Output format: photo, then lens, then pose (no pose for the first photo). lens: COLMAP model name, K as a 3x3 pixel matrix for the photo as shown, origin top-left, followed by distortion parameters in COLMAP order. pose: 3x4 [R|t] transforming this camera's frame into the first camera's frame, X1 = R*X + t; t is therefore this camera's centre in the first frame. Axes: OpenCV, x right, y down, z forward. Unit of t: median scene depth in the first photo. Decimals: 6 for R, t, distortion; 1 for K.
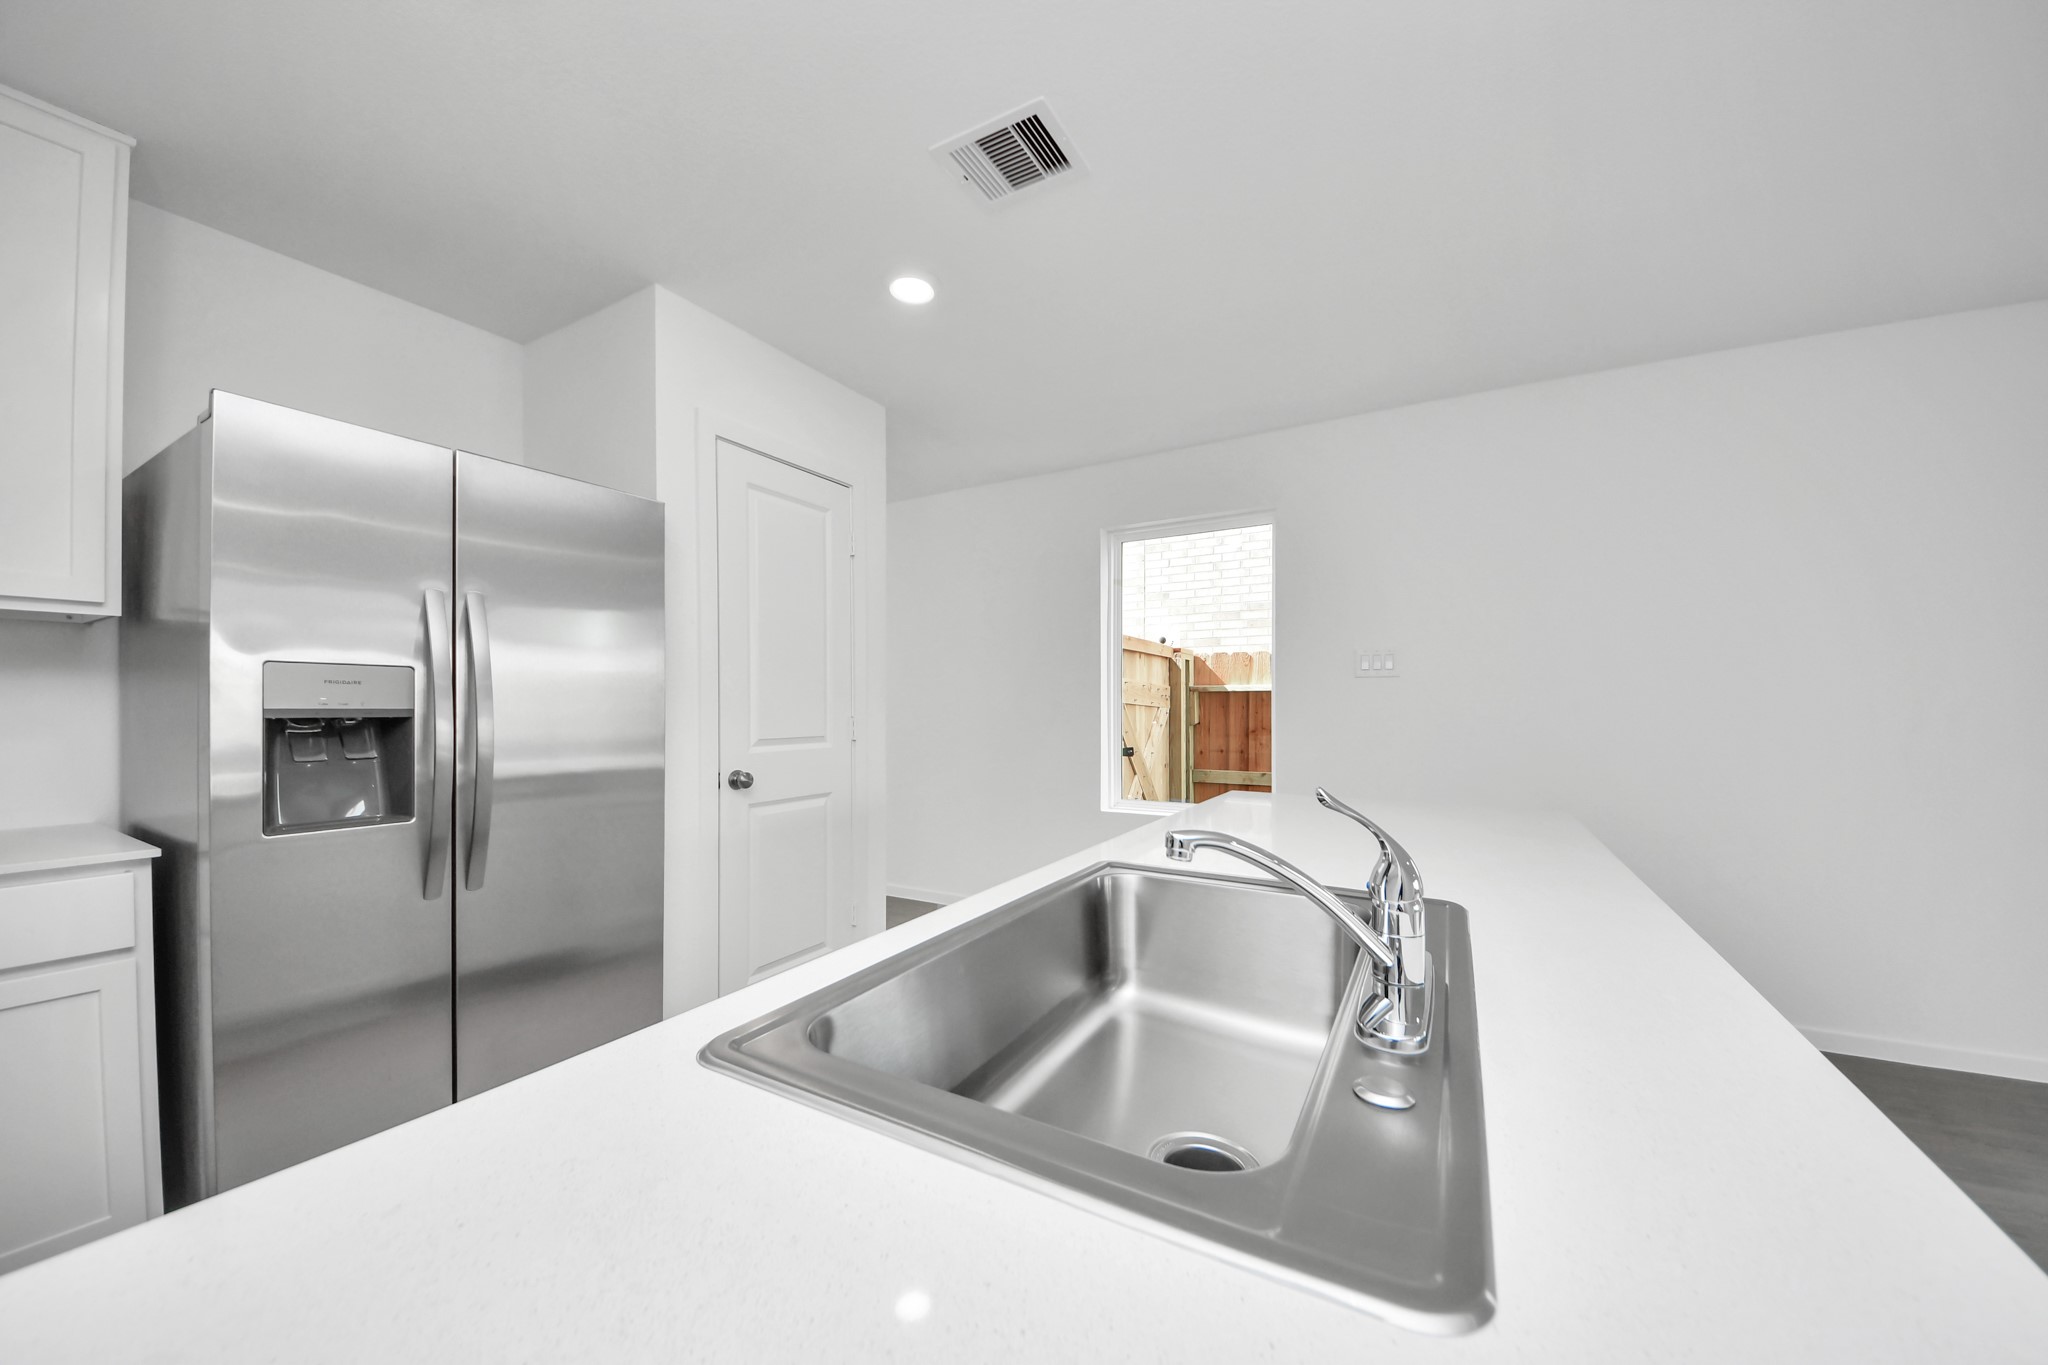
lens RADIAL K [[719.8, 0, 1029.5], [0, 719.8, 712.6], [0, 0, 1]] dist [0.001228, -0.010985]
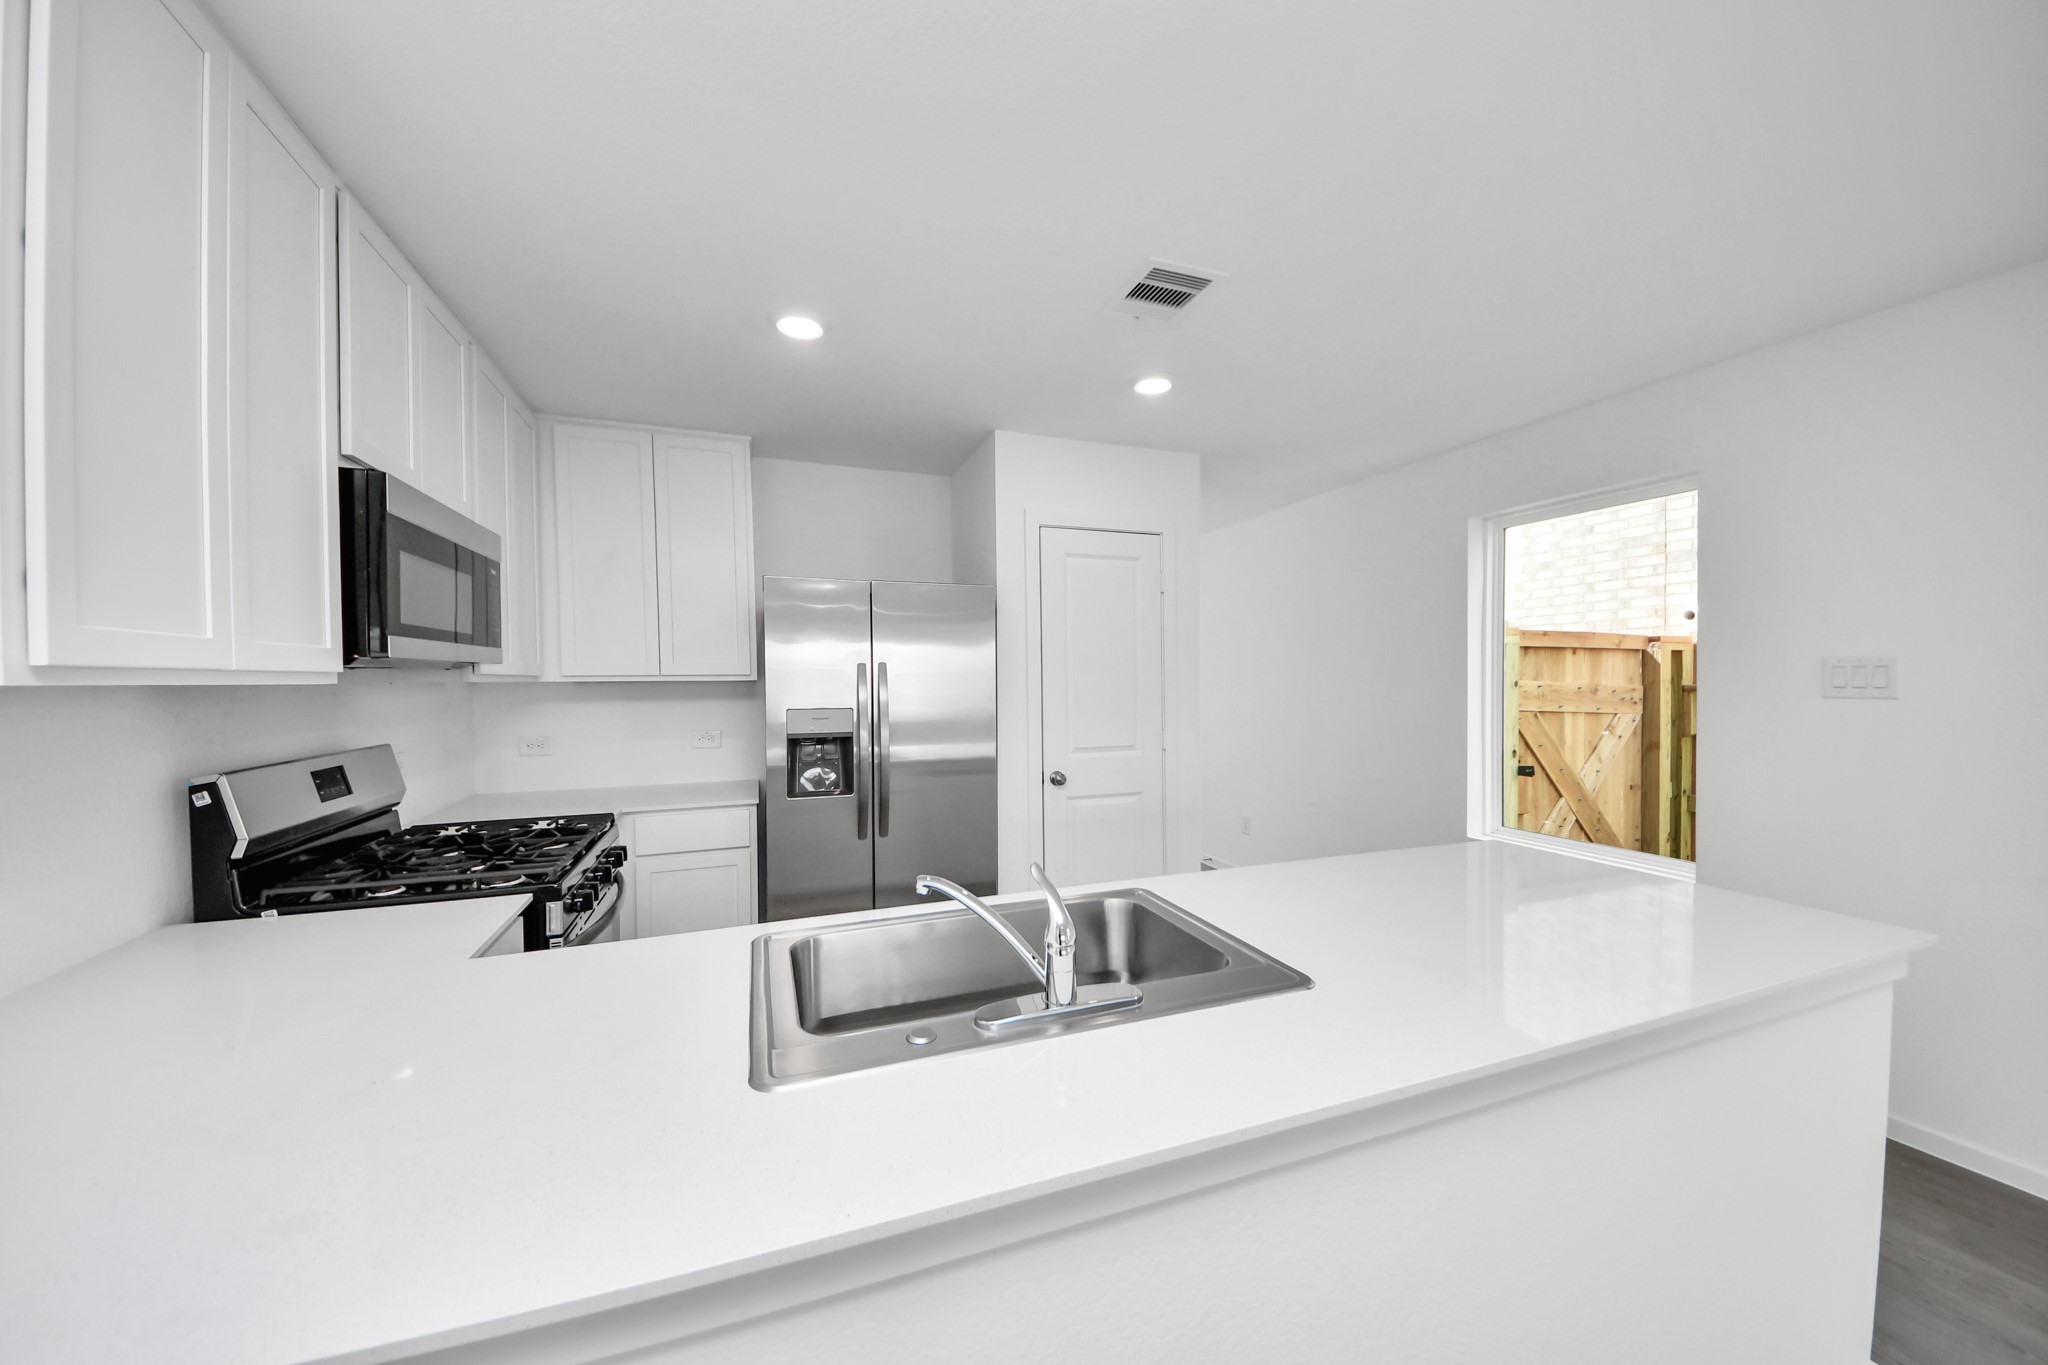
lens RADIAL K [[729.9, 0, 1024.0], [0, 729.9, 682.5], [0, 0, 1]] dist [0.001149, -0.011784]
pose [[0.759775, 0.003599, -0.650176, 0.401477], [-0.002314, 0.999993, 0.002831, -0.082979], [0.650182, -0.000646, 0.759778, -0.056004]]
